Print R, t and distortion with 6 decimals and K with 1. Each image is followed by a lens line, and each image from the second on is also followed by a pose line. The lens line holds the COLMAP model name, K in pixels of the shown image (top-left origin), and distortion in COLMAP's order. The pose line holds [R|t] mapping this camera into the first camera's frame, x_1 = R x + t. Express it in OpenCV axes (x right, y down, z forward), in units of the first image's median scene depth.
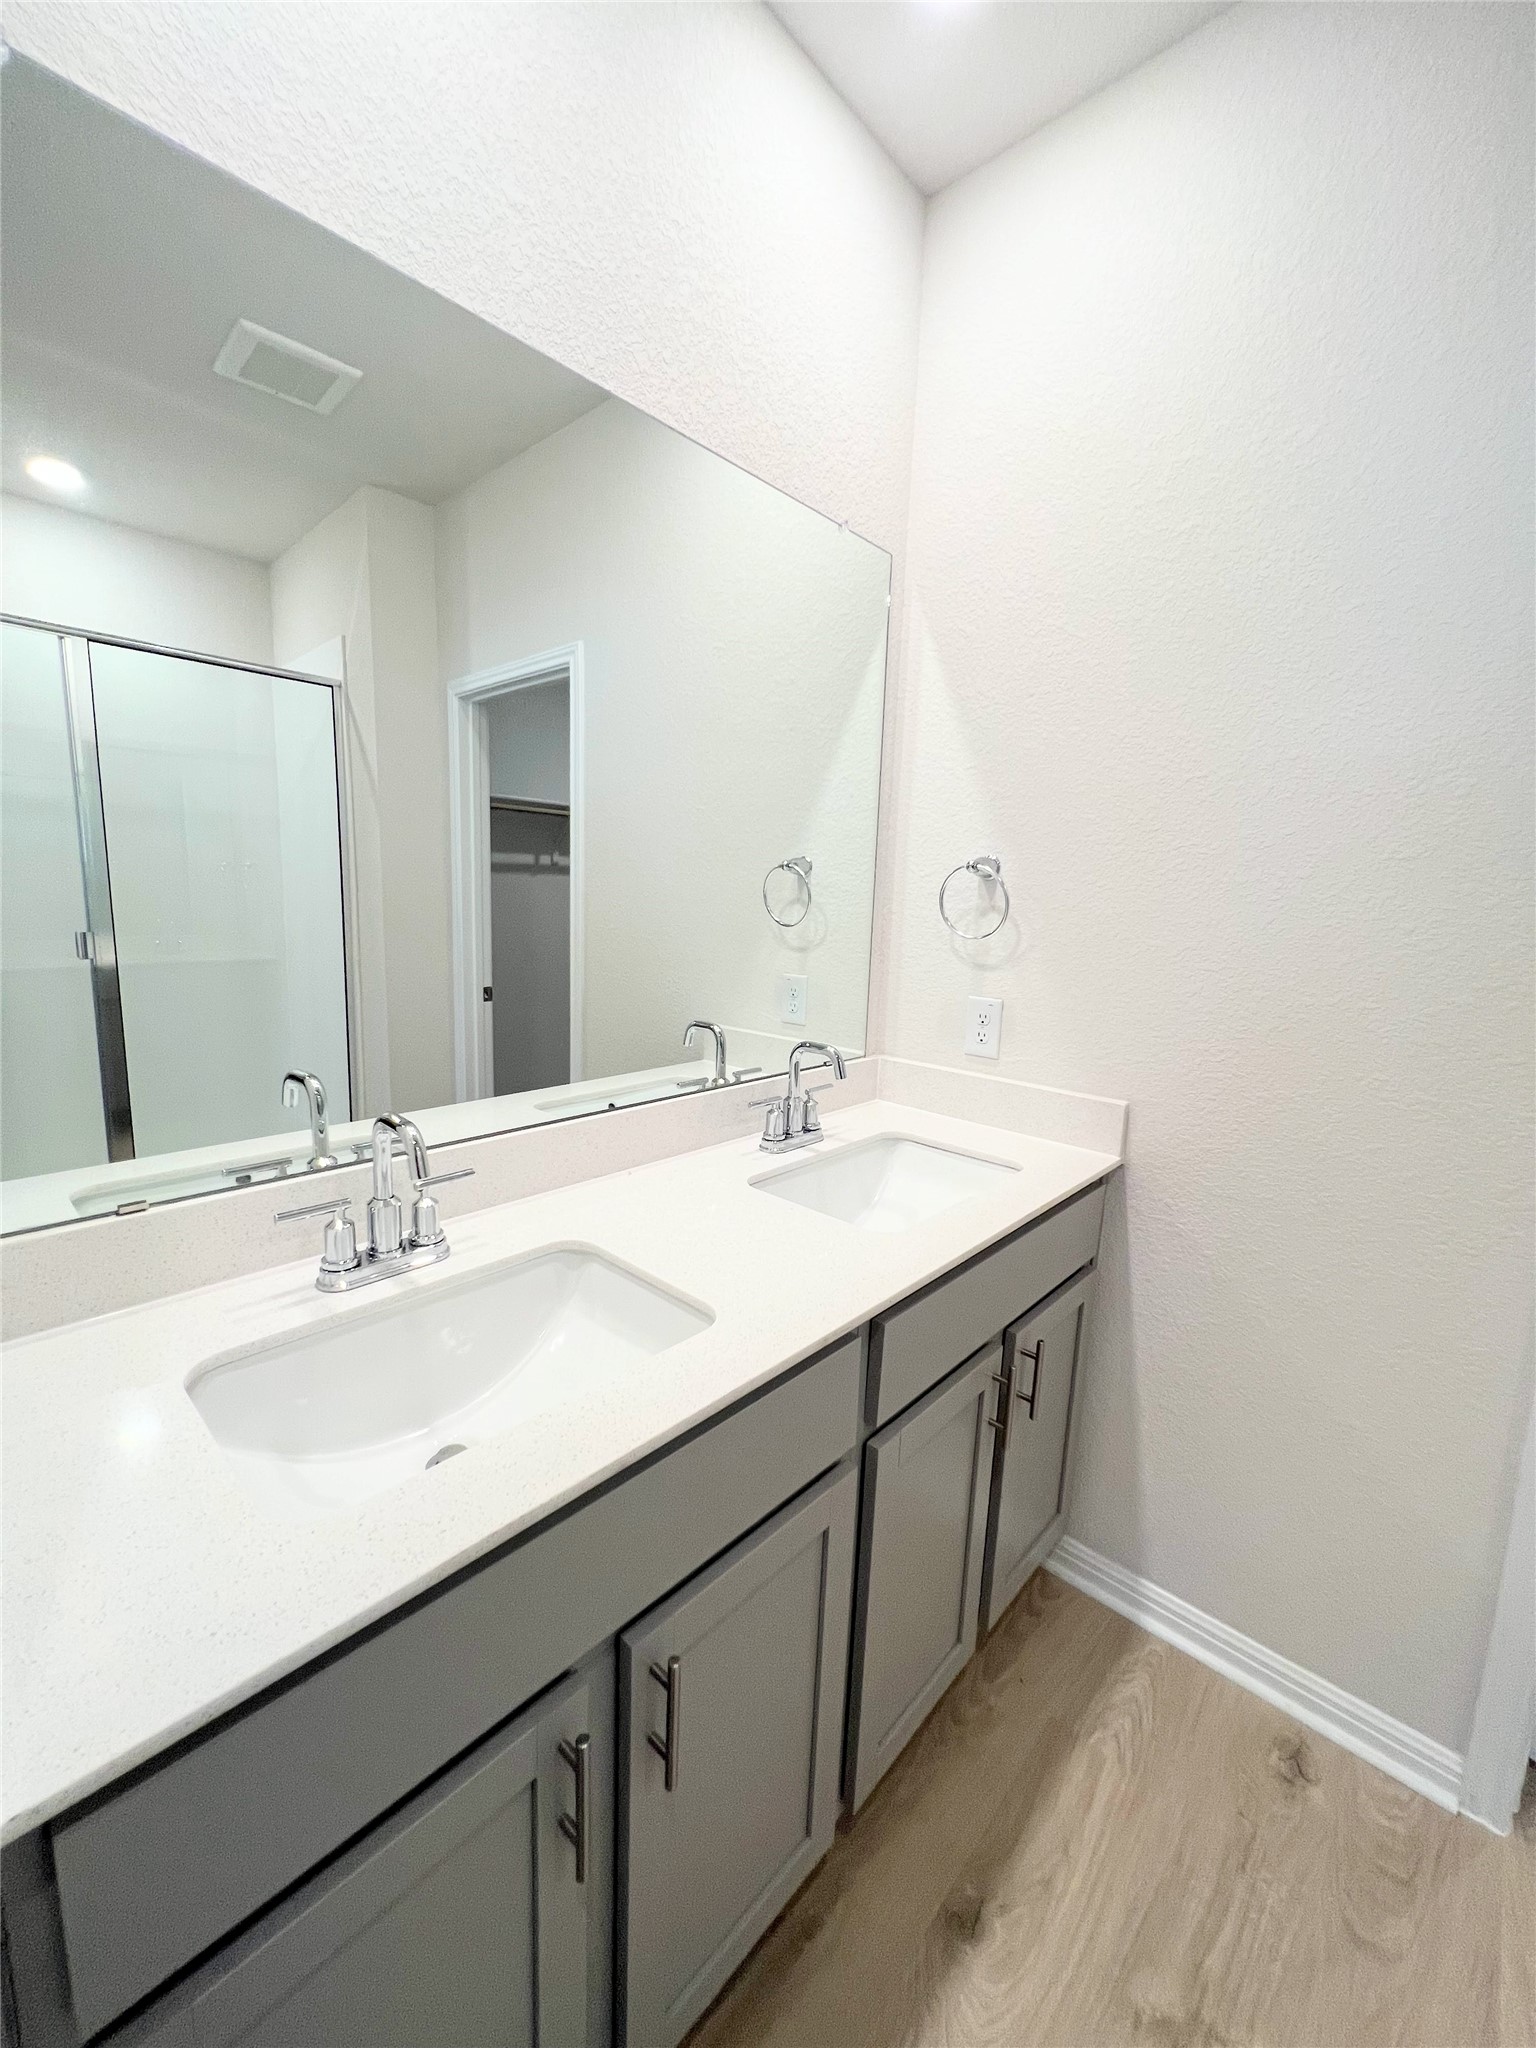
lens RADIAL K [[817.8, 0, 769.3], [0, 817.8, 1022.9], [0, 0, 1]] dist [-0.002138, 0.000343]
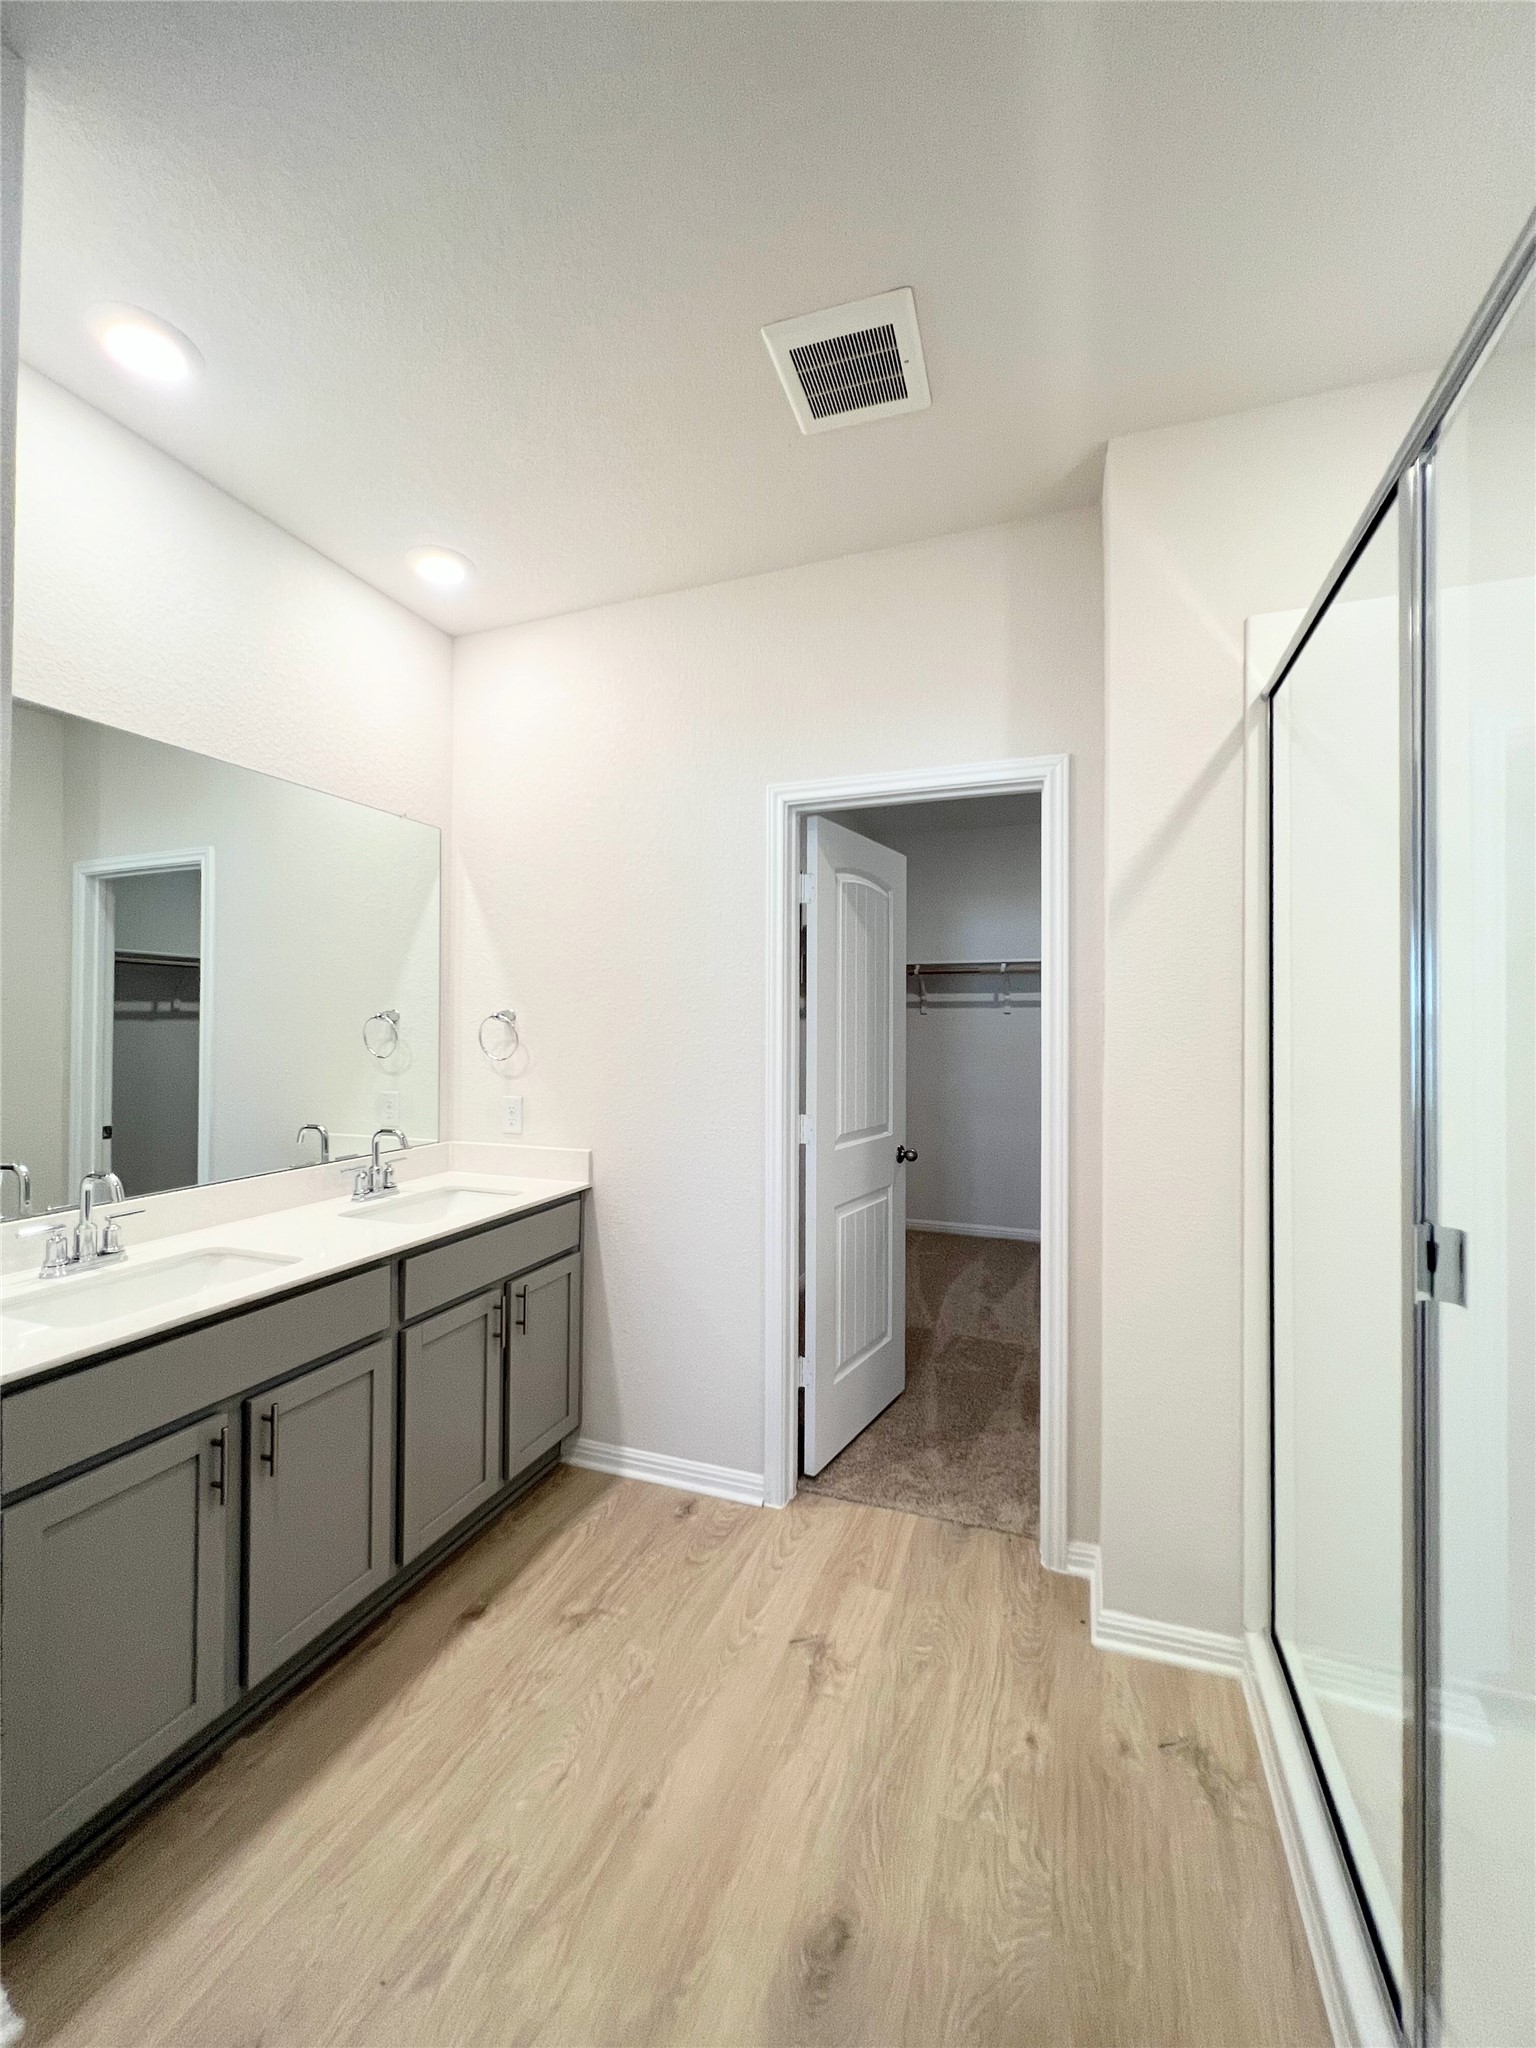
lens RADIAL K [[817.8, 0, 770.7], [0, 817.8, 1020.8], [0, 0, 1]] dist [-0.002138, 0.000343]
pose [[0.924718, -0.029132, 0.379537, 0.139457], [0.088035, 0.986403, -0.138779, 0.098340], [-0.370334, 0.161744, 0.914709, -0.736876]]
